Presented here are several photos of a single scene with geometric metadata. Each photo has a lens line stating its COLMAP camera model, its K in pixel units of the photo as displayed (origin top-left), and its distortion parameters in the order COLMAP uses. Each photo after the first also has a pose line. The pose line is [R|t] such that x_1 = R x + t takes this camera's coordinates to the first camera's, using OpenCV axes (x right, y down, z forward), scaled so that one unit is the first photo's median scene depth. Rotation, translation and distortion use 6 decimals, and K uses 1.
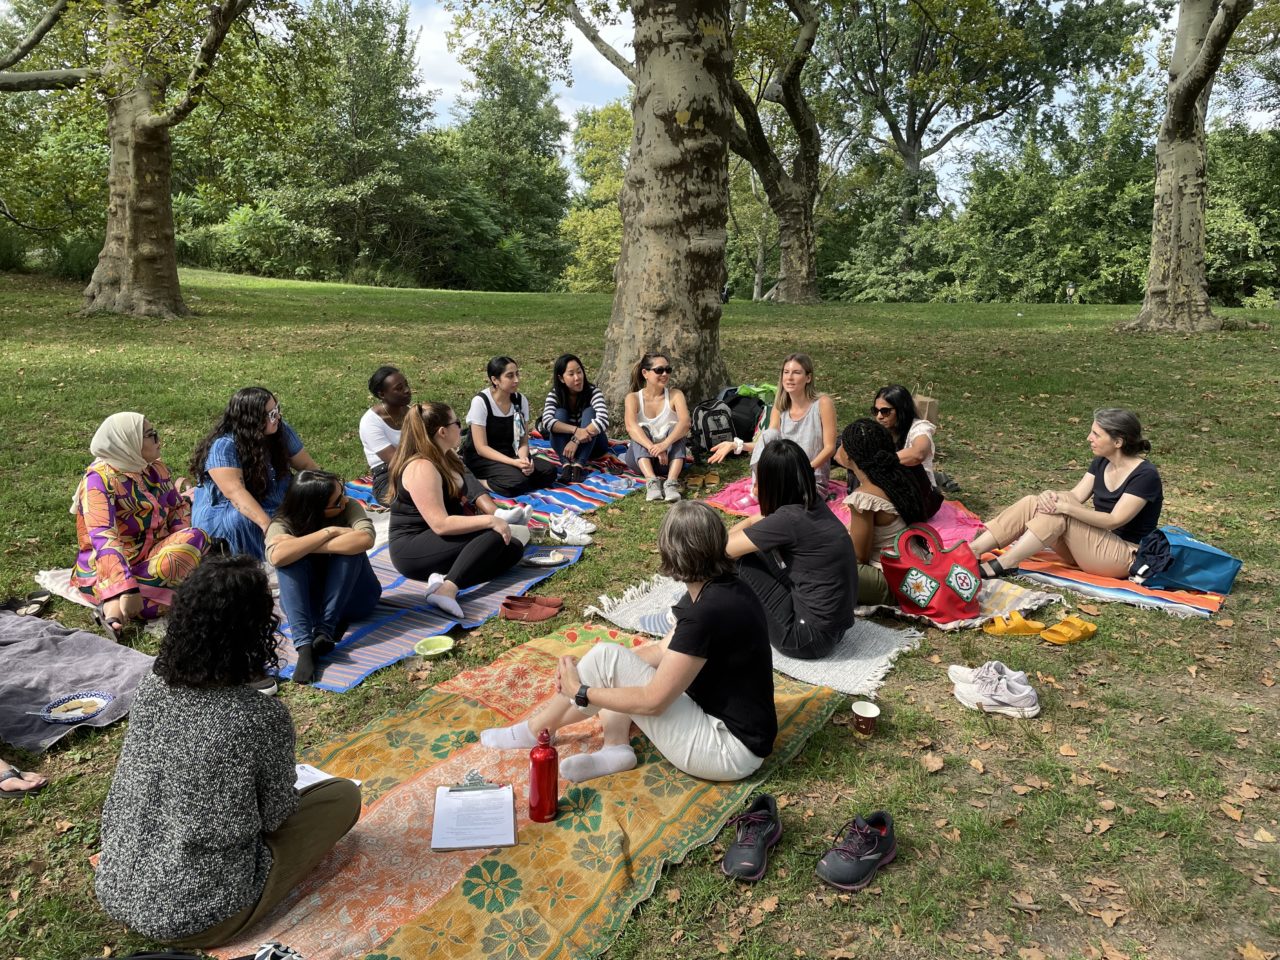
lens RADIAL K [[959.6, 0, 639.4], [0, 959.6, 481.4], [0, 0, 1]] dist [0.006463, -0.002745]
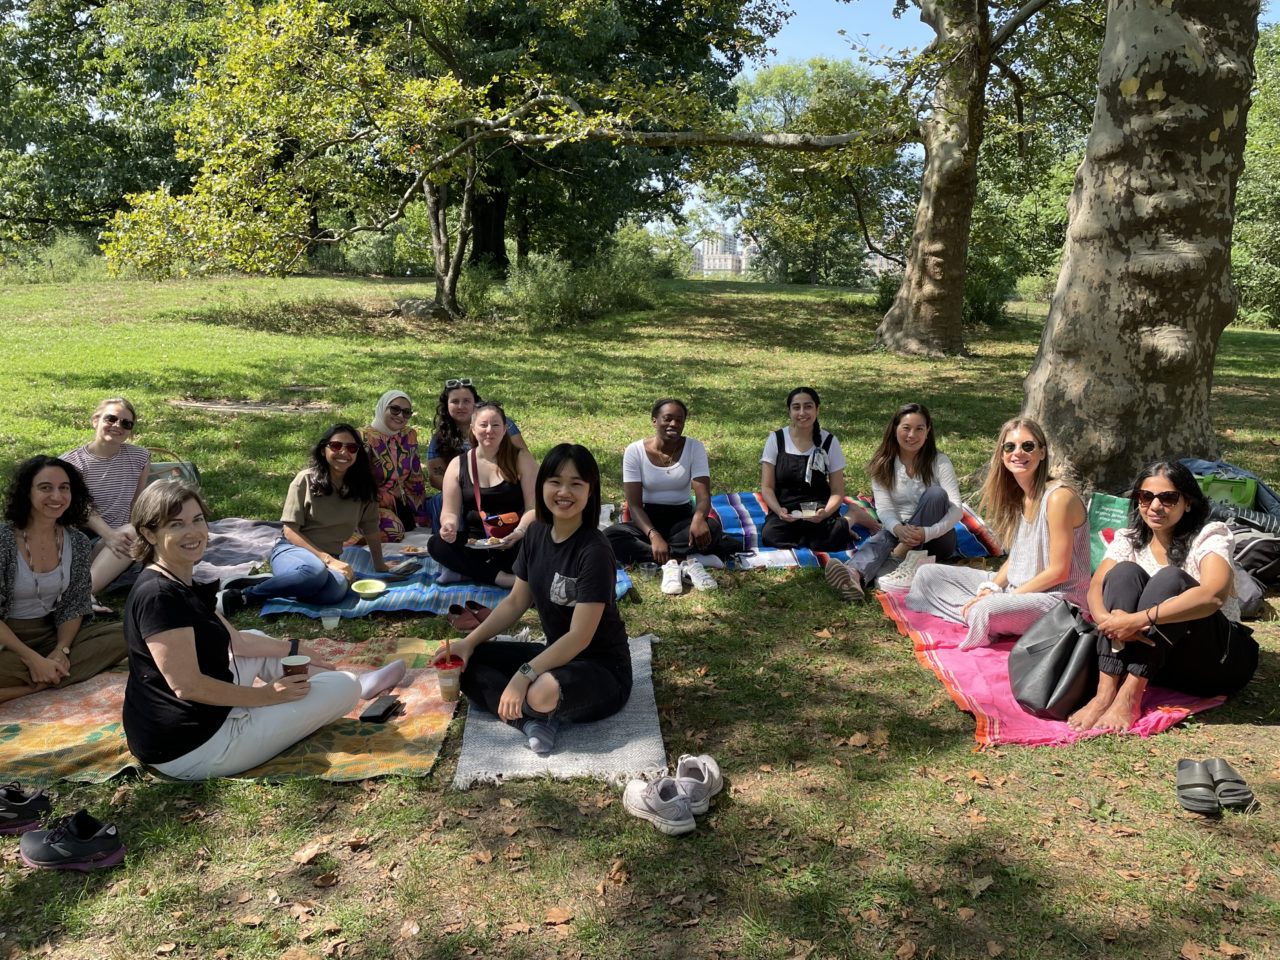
lens RADIAL K [[1056.5, 0, 639.7], [0, 1056.5, 478.4], [0, 0, 1]] dist [-0.004836, -0.001925]
pose [[0.541674, 0.141040, -0.828672, 0.532184], [-0.201255, 0.978911, 0.035058, -0.045492], [0.816141, 0.147784, 0.558636, 0.297716]]
